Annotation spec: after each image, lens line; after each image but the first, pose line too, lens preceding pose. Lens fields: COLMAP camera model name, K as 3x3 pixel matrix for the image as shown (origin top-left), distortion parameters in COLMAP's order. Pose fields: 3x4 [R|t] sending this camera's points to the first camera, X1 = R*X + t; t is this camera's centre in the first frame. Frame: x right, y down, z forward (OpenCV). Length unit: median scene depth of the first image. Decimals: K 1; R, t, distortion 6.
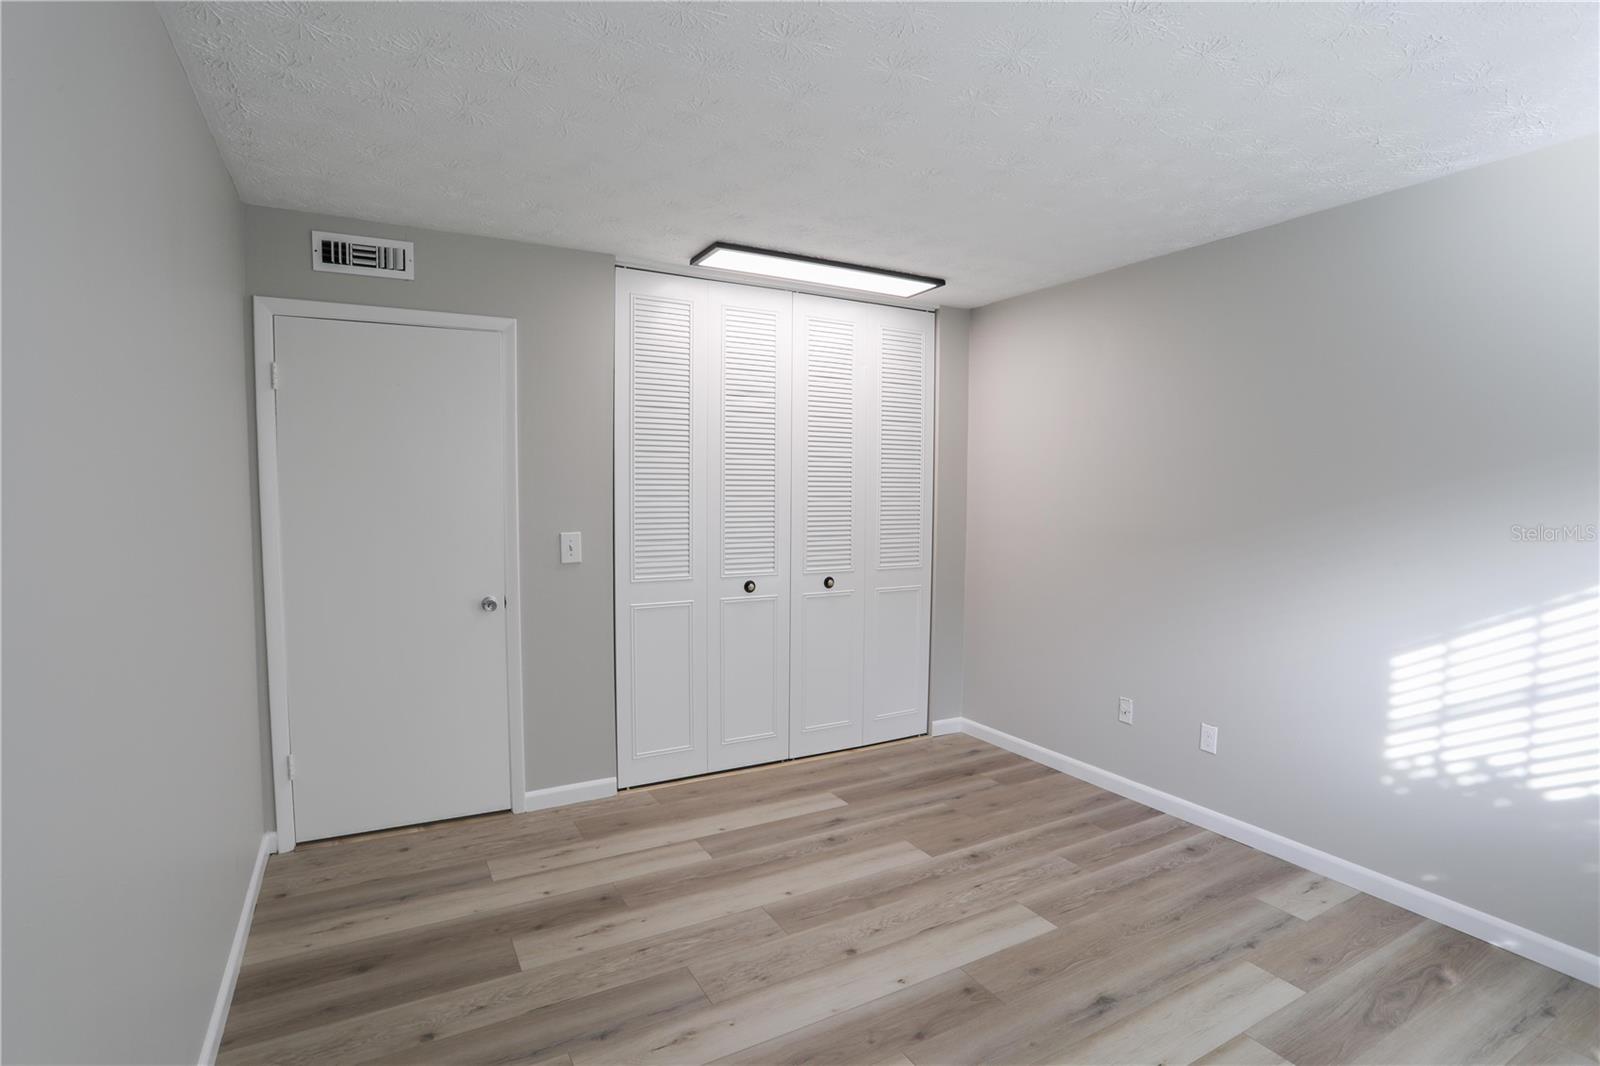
lens RADIAL K [[768.6, 0, 799.5], [0, 768.6, 527.6], [0, 0, 1]] dist [-0.082591, 0.028582]
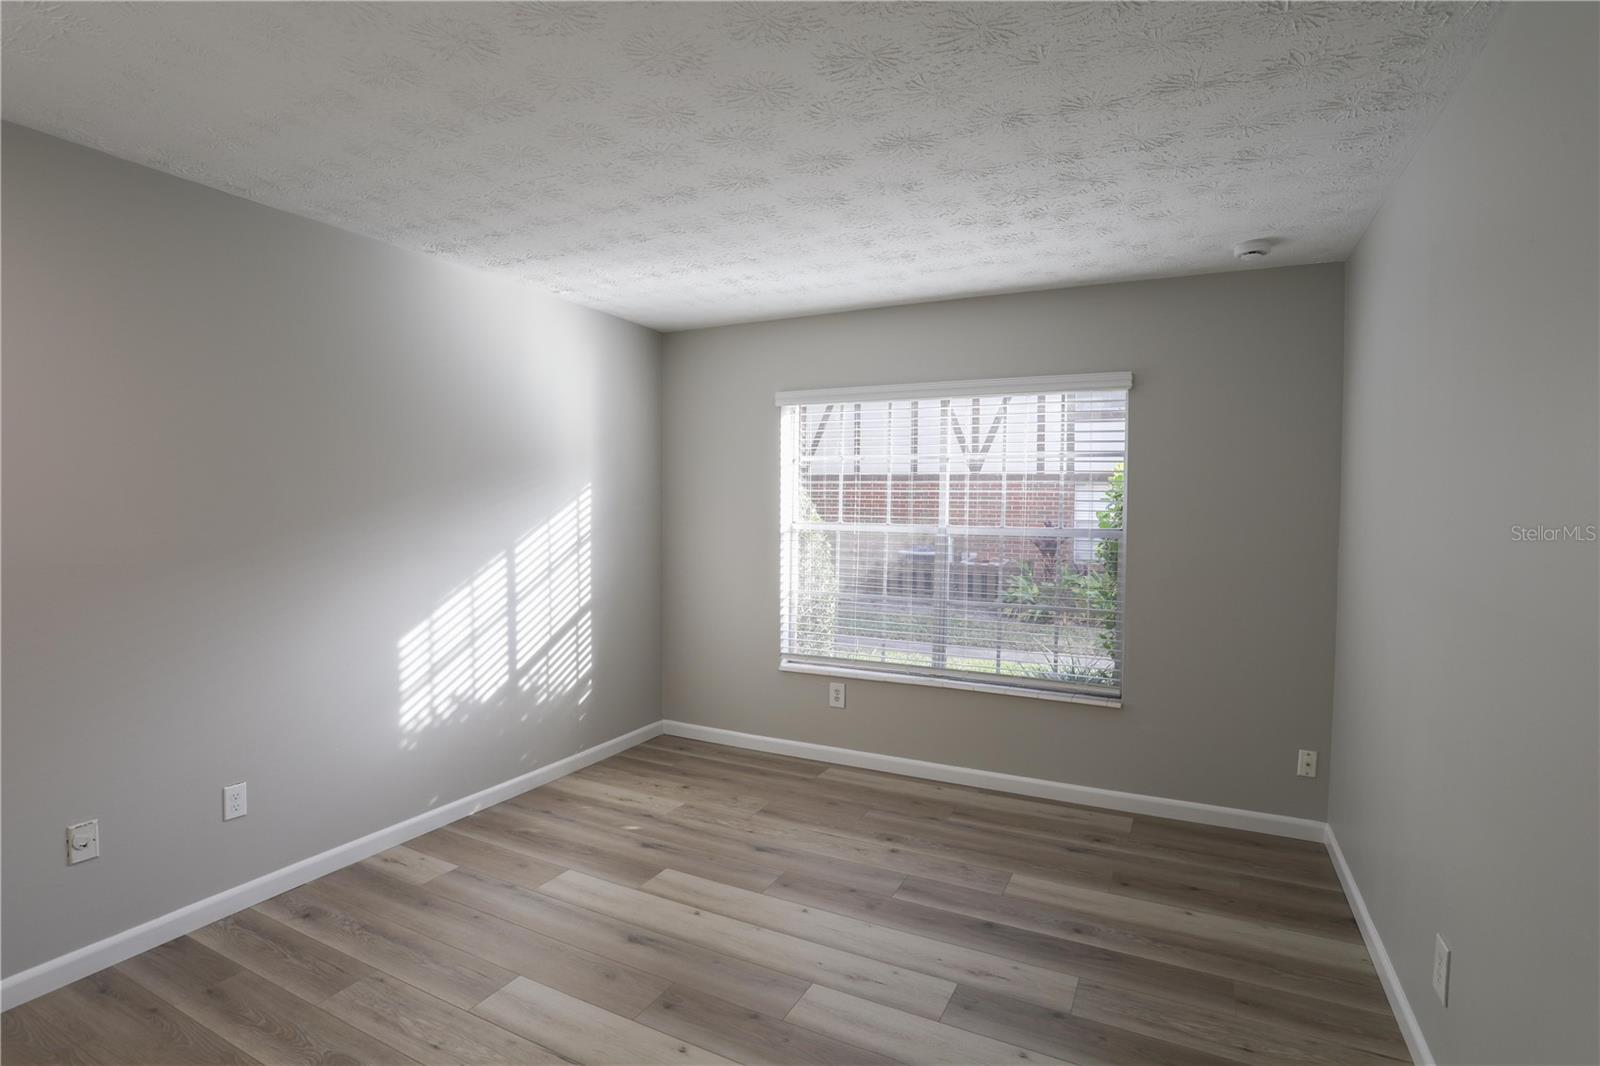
lens RADIAL K [[790.8, 0, 815.5], [0, 790.8, 530.8], [0, 0, 1]] dist [-0.141637, 0.050541]
pose [[-0.583015, -0.047662, 0.811062, -0.512001], [0.021376, 0.997032, 0.073956, -0.068339], [-0.812180, 0.060455, -0.580266, 1.034909]]
